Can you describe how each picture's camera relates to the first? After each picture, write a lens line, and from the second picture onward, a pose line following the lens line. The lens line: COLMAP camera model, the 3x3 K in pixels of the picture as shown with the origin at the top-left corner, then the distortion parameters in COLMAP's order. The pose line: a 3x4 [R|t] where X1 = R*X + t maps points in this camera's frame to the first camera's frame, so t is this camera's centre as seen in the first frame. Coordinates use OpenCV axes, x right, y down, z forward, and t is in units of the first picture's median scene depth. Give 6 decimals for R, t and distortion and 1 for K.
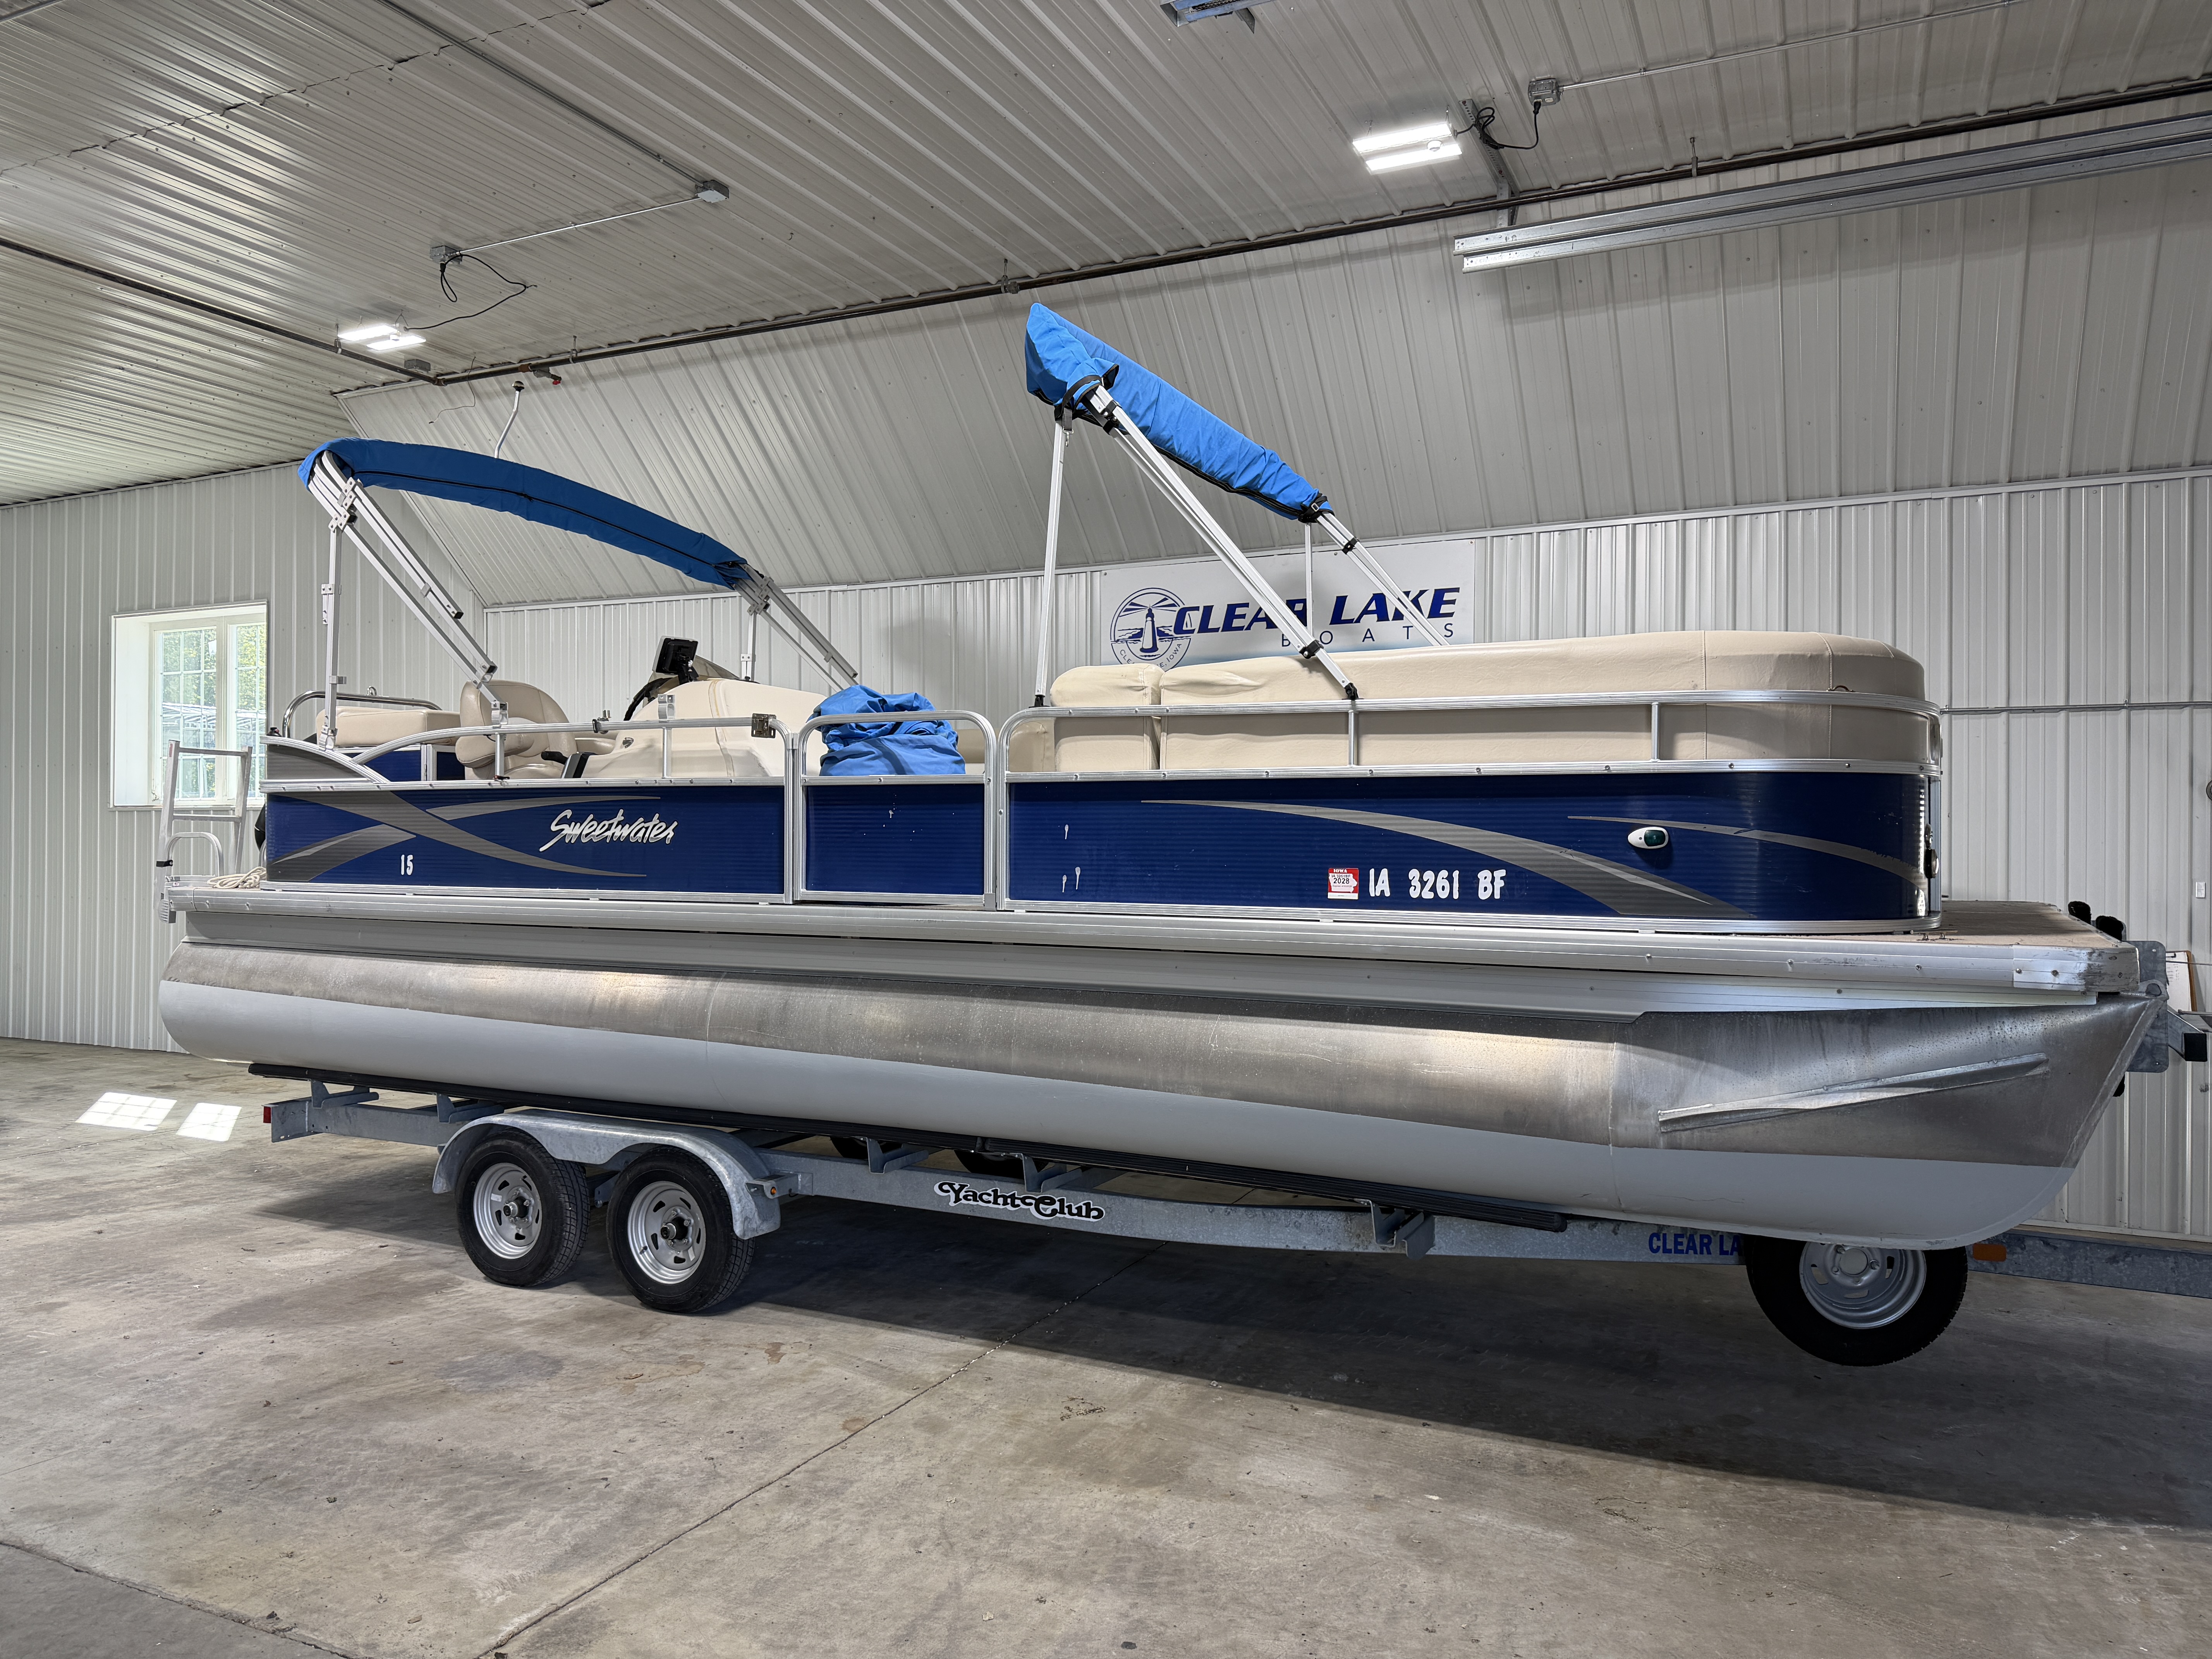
lens RADIAL K [[1545.0, 0, 1090.8], [0, 1545.0, 829.9], [0, 0, 1]] dist [0.054633, -0.073636]
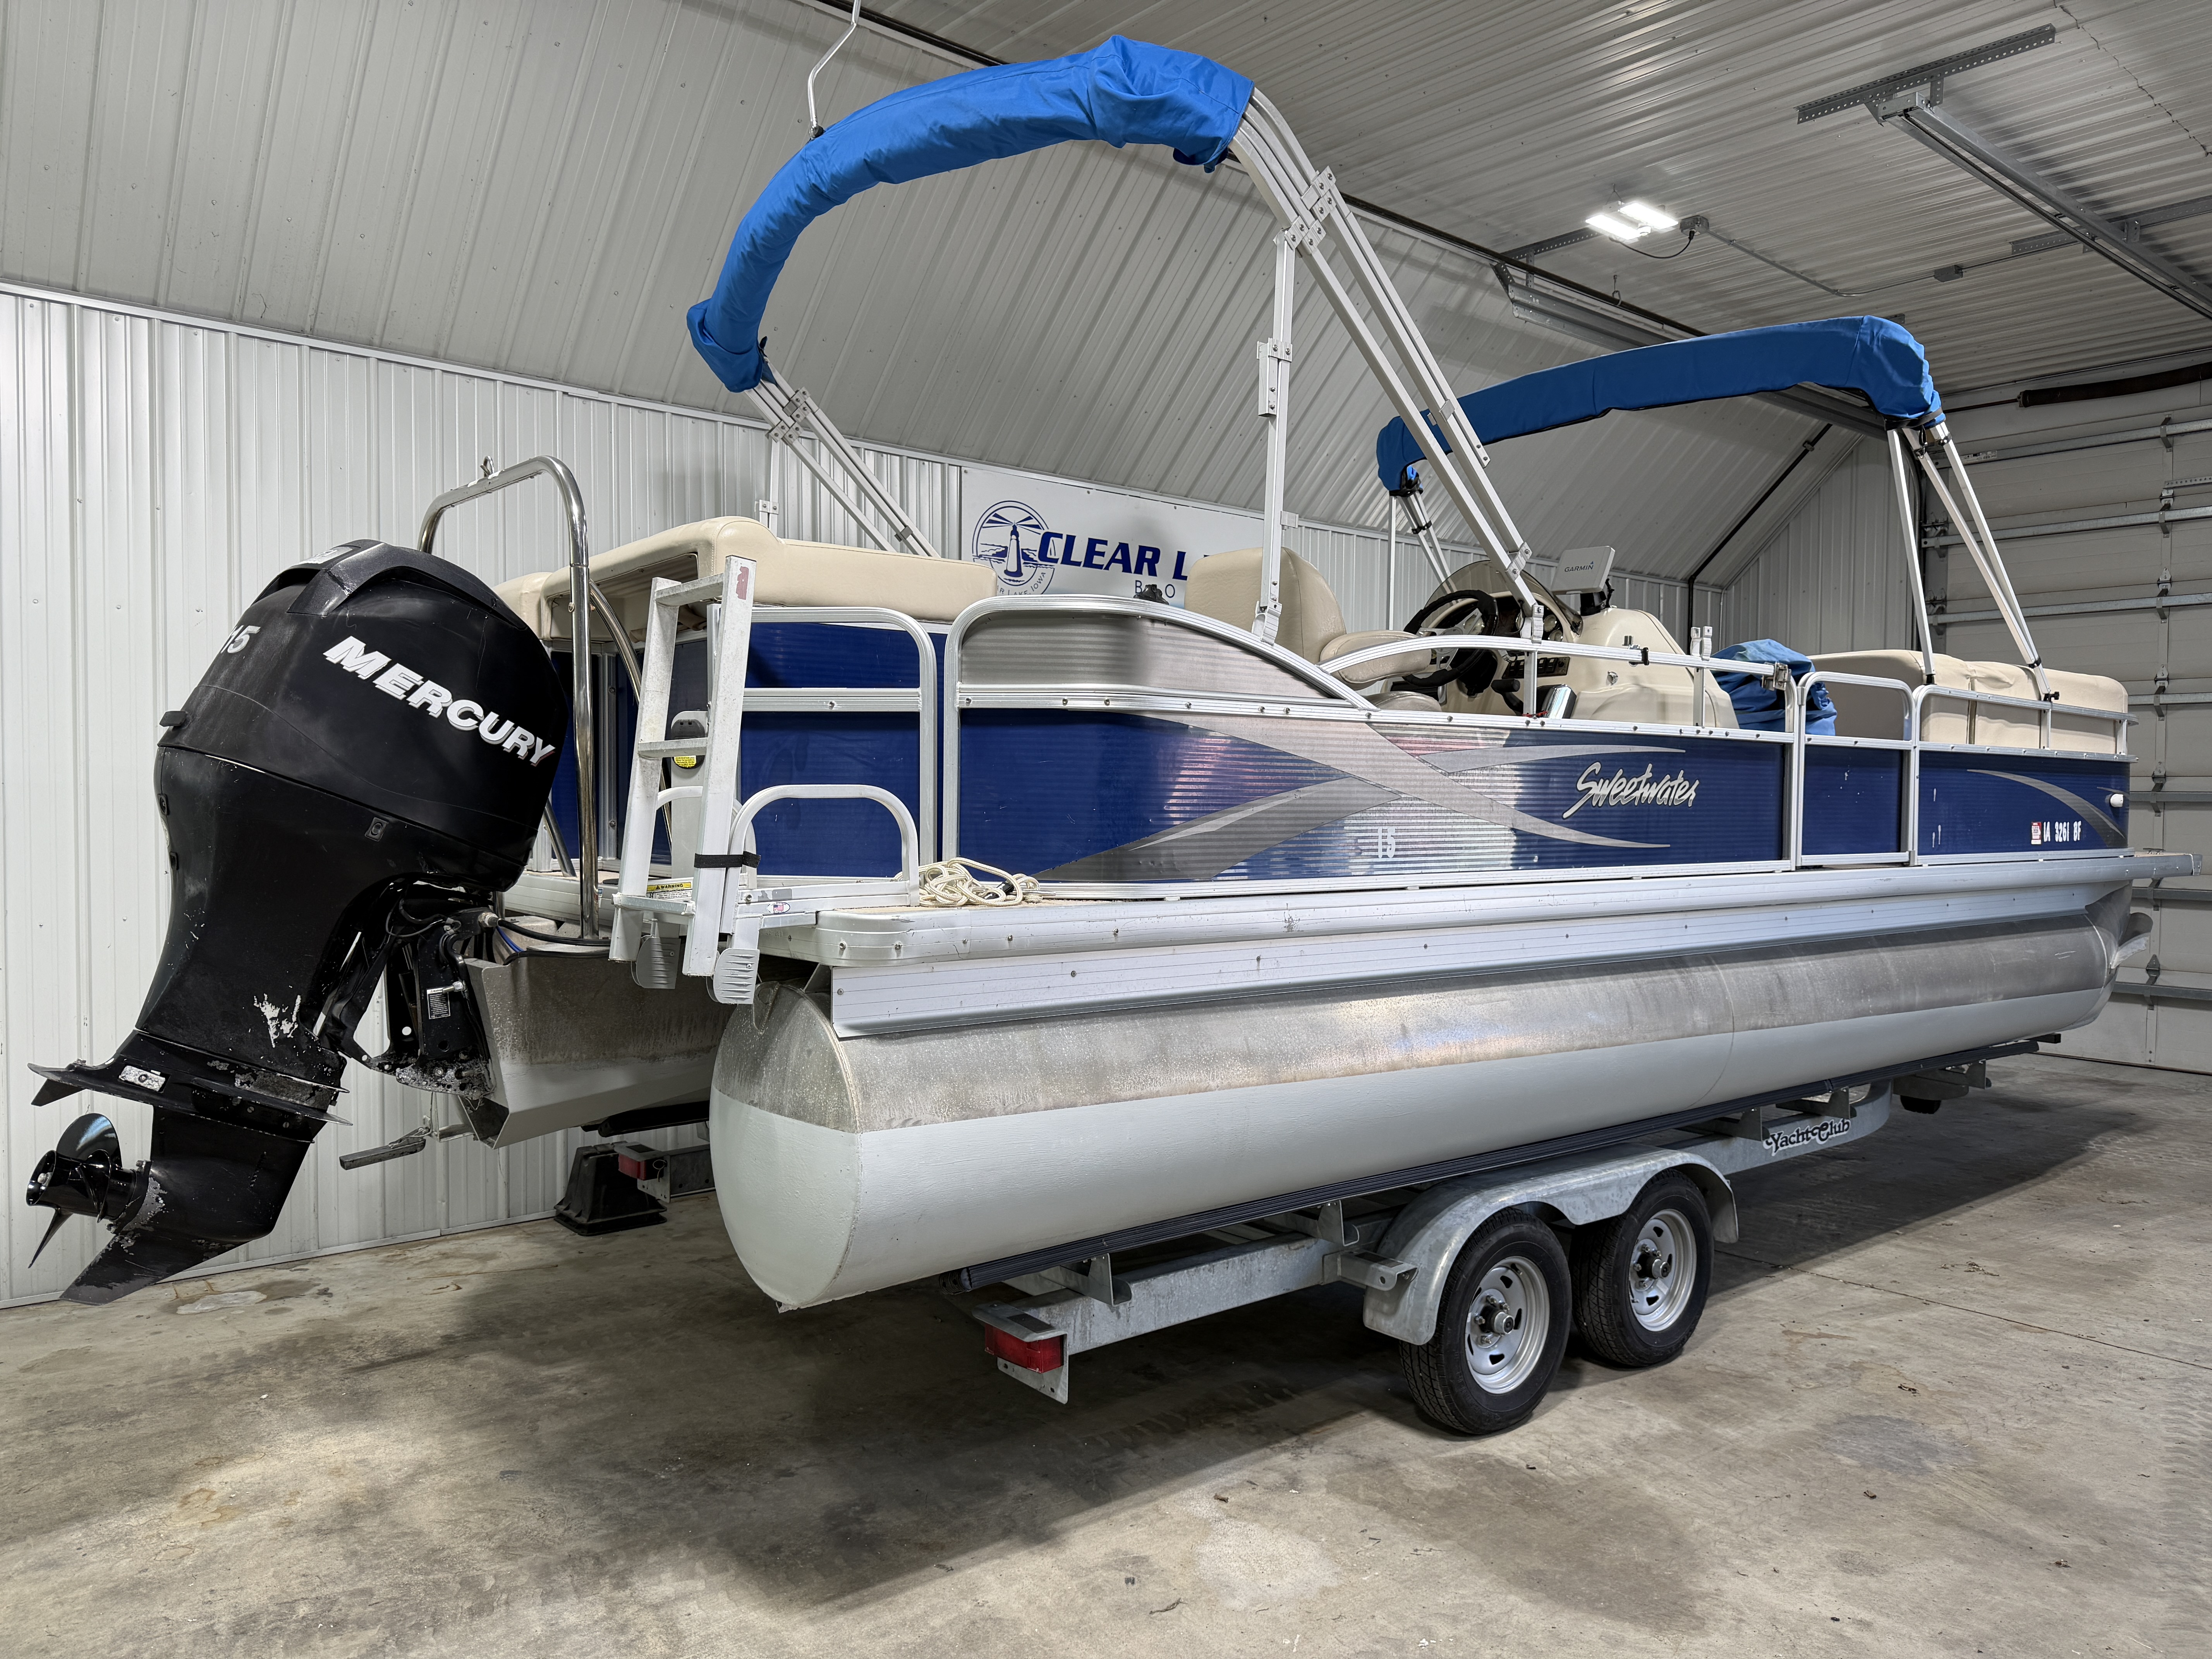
lens RADIAL K [[1545.0, 0, 1113.8], [0, 1545.0, 835.2], [0, 0, 1]] dist [0.054633, -0.073636]
pose [[0.405512, -0.025295, 0.913740, -1.175499], [-0.012767, 0.999363, 0.033331, 0.000315], [-0.914000, -0.025182, 0.404931, 0.952588]]
